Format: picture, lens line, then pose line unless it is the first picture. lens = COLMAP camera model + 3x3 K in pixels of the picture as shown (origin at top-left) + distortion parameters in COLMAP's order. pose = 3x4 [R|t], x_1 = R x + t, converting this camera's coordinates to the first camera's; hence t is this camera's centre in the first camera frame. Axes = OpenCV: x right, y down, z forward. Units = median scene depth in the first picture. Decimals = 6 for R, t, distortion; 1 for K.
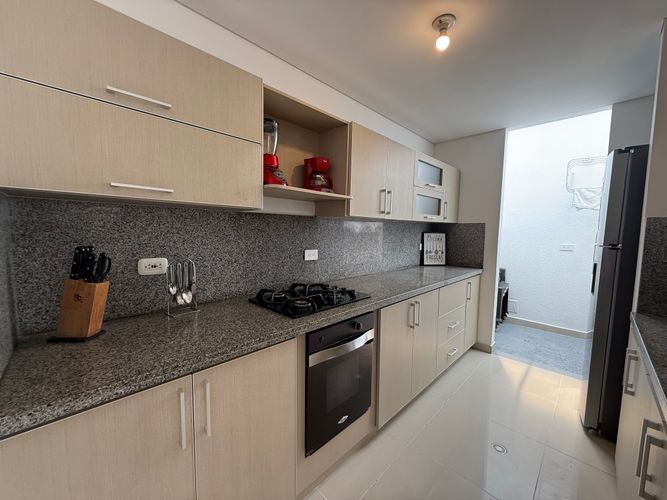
lens RADIAL K [[264.4, 0, 332.2], [0, 264.4, 252.6], [0, 0, 1]] dist [0.000257, 0.000664]
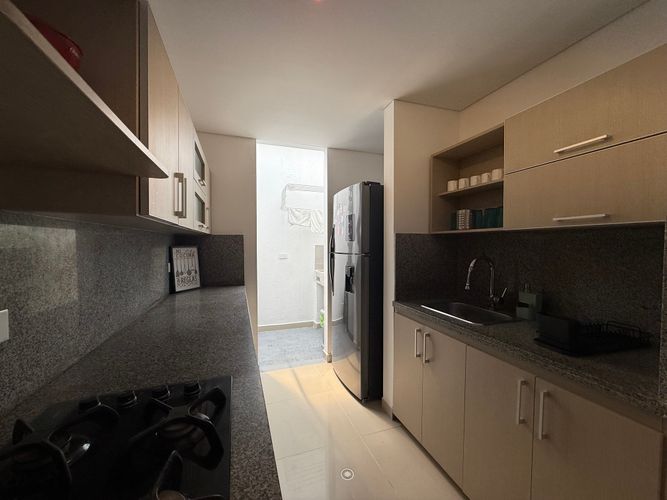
lens RADIAL K [[264.4, 0, 331.6], [0, 264.4, 250.5], [0, 0, 1]] dist [0.000257, 0.000664]
pose [[0.429394, -0.039513, 0.902253, -0.987524], [0.086225, 0.996272, 0.002595, -0.279615], [-0.898992, 0.076682, 0.431200, 2.758198]]
